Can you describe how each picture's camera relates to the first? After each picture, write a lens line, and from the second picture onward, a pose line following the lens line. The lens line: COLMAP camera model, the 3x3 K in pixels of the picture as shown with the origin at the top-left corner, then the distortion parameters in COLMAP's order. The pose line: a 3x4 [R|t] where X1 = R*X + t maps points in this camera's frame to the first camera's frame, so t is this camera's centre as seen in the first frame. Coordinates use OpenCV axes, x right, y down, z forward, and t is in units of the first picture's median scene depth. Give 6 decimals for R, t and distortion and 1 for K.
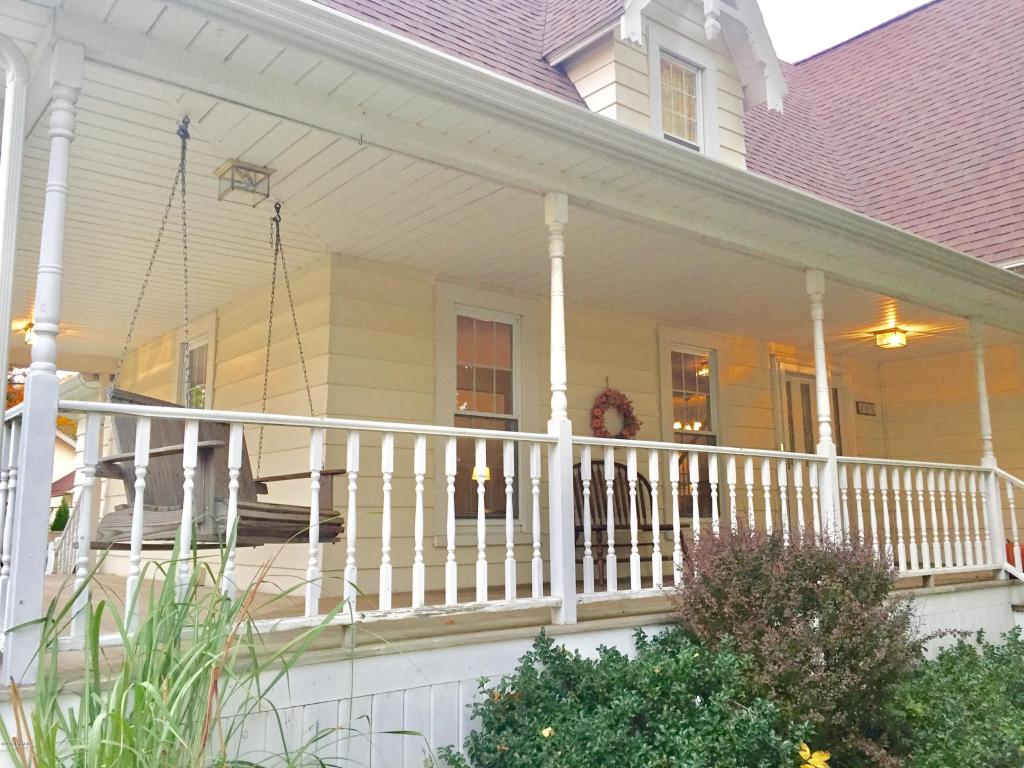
lens RADIAL K [[869.0, 0, 512.0], [0, 869.0, 384.0], [0, 0, 1]] dist [0.085983, -0.116223]
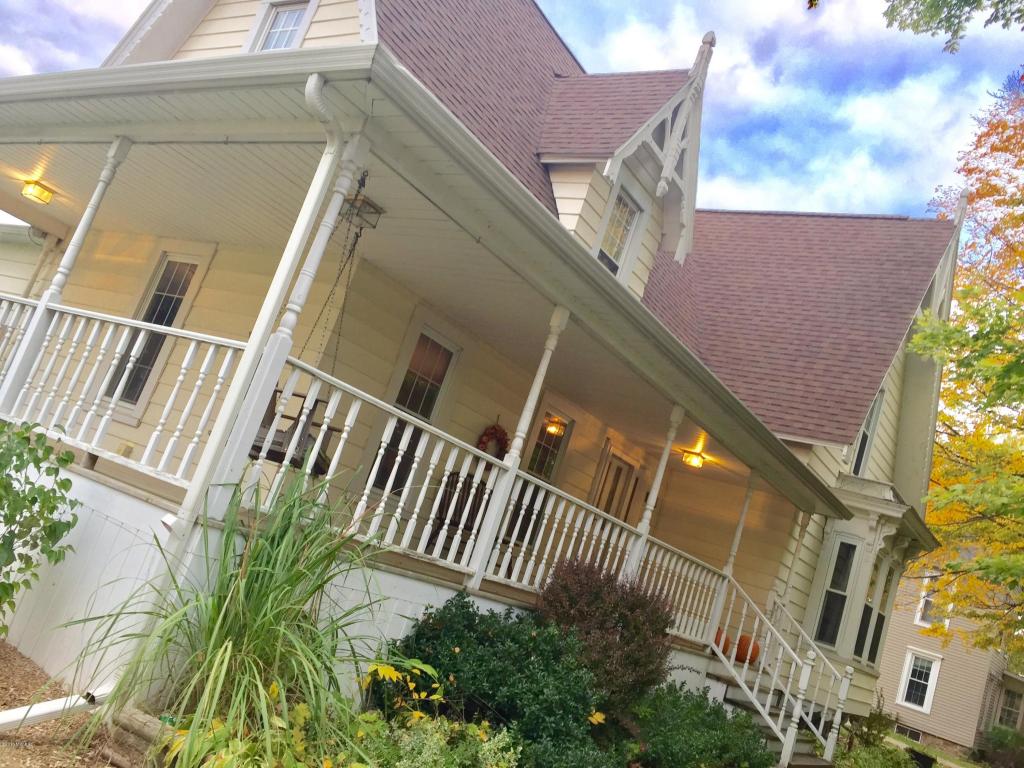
lens RADIAL K [[869.0, 0, 512.0], [0, 869.0, 384.0], [0, 0, 1]] dist [0.085983, -0.116223]
pose [[0.900328, 0.363788, 0.238890, -0.219167], [-0.365555, 0.929992, -0.038513, -0.008701], [-0.236177, -0.052654, 0.970283, -0.263894]]
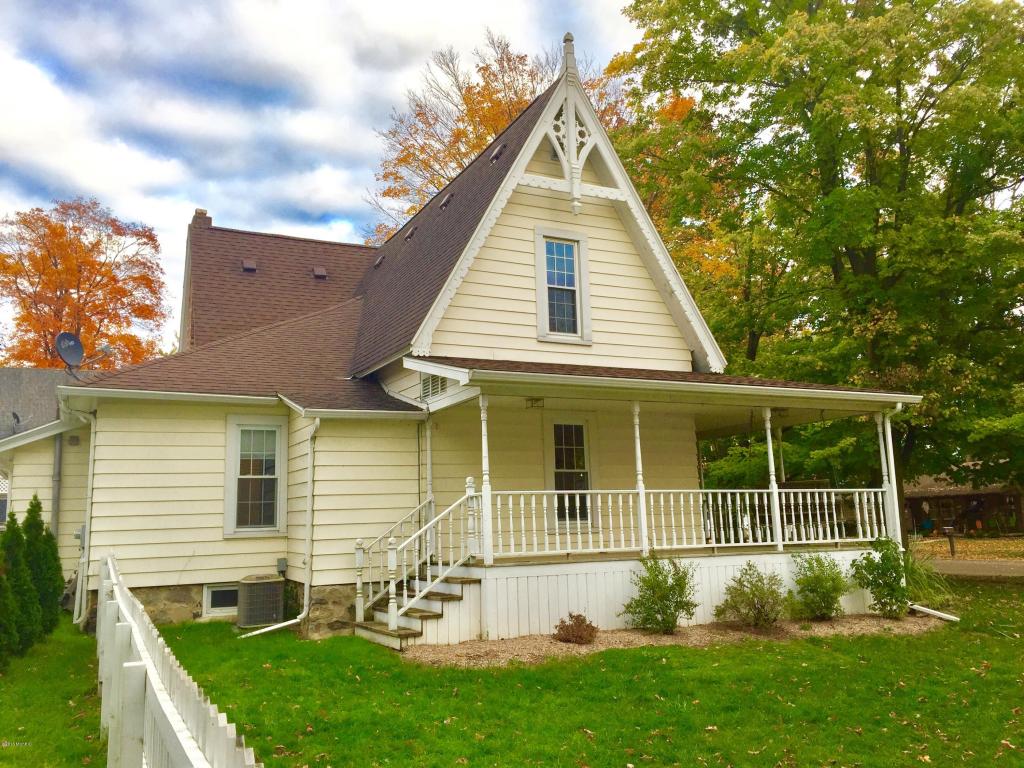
lens RADIAL K [[869.0, 0, 512.0], [0, 869.0, 384.0], [0, 0, 1]] dist [0.085983, -0.116223]
pose [[0.228003, 0.165089, 0.959563, -2.471801], [-0.125345, 0.982297, -0.139217, 0.162032], [-0.965559, -0.088534, 0.244659, 0.792150]]
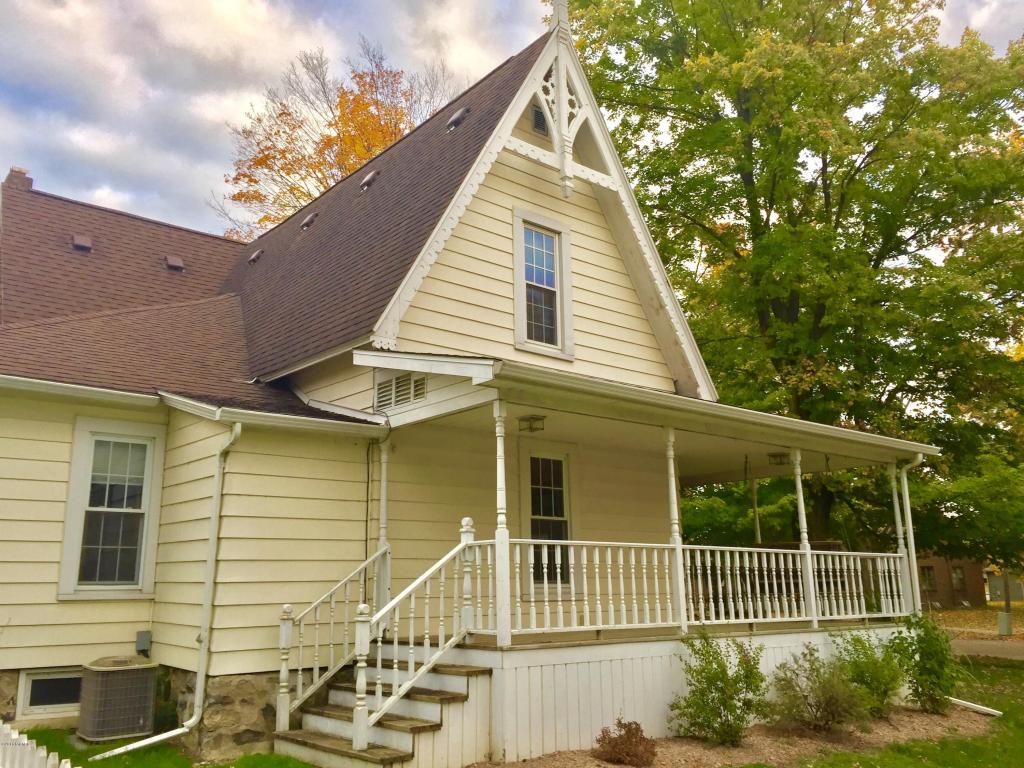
lens RADIAL K [[869.4, 0, 505.6], [0, 869.4, 384.0], [0, 0, 1]] dist [0.092855, -0.113708]
pose [[-0.001309, 0.239089, 0.970997, -2.038263], [-0.146561, 0.960466, -0.236694, 0.213532], [-0.989201, -0.142620, 0.033784, 1.203715]]
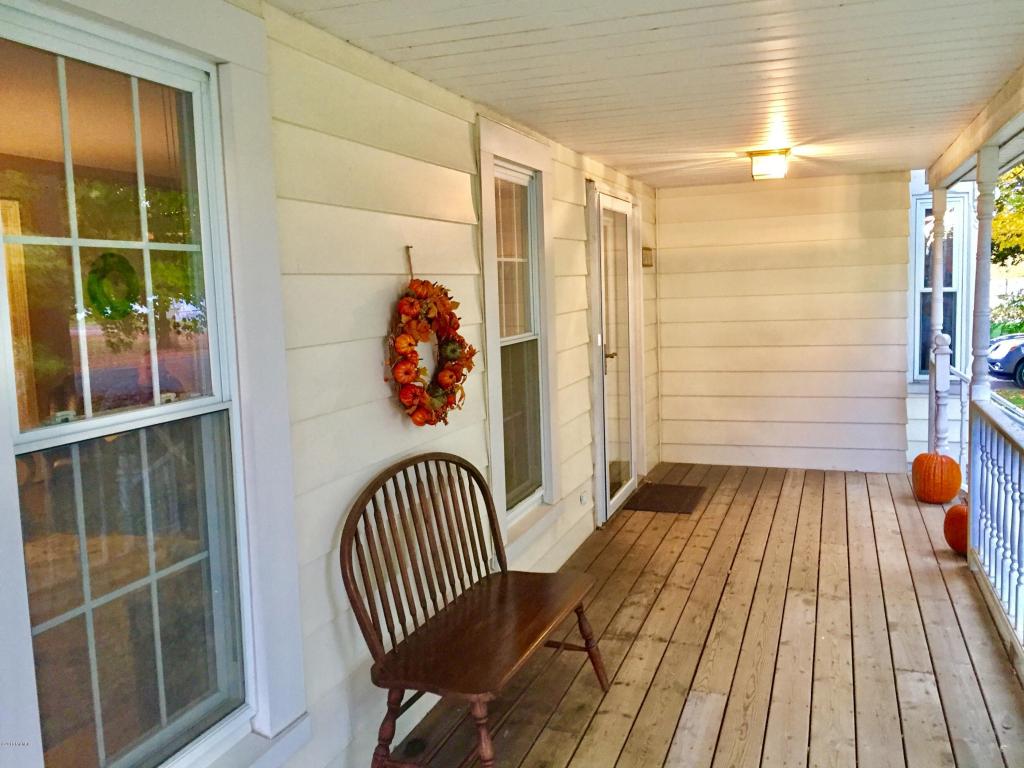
lens RADIAL K [[869.0, 0, 512.0], [0, 869.0, 384.0], [0, 0, 1]] dist [0.085983, -0.116223]
pose [[0.859307, -0.074417, 0.506017, -0.068586], [-0.057496, 0.969032, 0.240147, -0.052191], [-0.508218, -0.235454, 0.828418, 0.701815]]
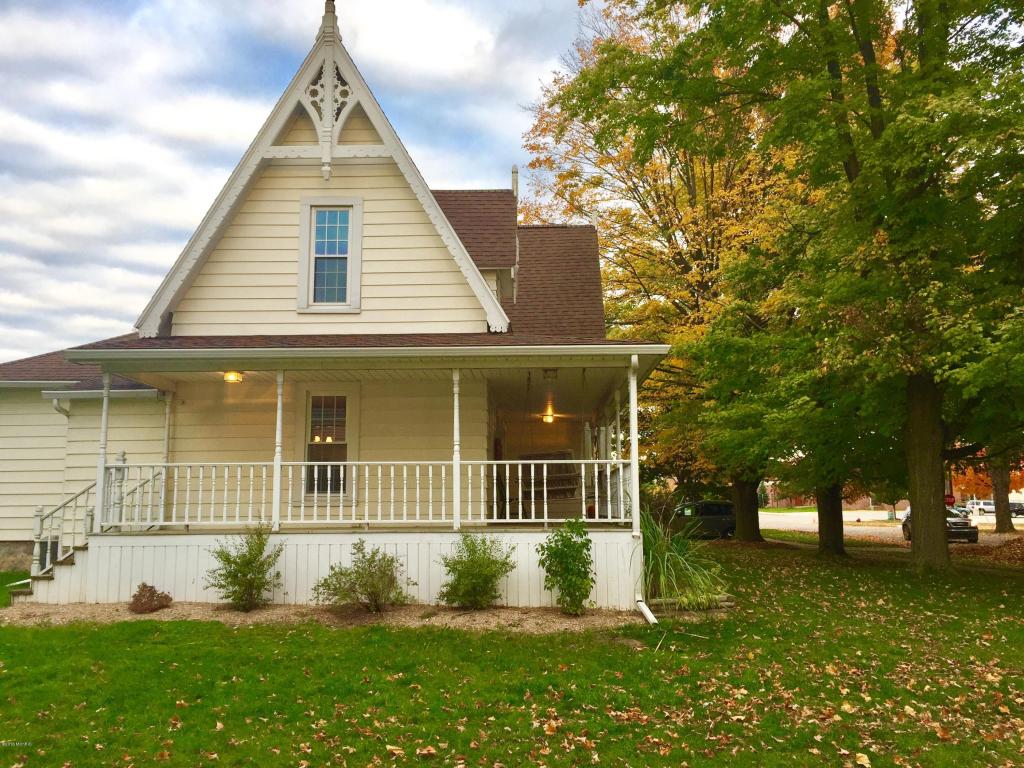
lens RADIAL K [[869.4, 0, 505.6], [0, 869.4, 384.0], [0, 0, 1]] dist [0.092855, -0.113708]
pose [[0.658950, 0.113571, 0.743563, -1.678003], [-0.121081, 0.991660, -0.044163, -0.037831], [-0.742378, -0.060931, 0.667205, -0.521705]]
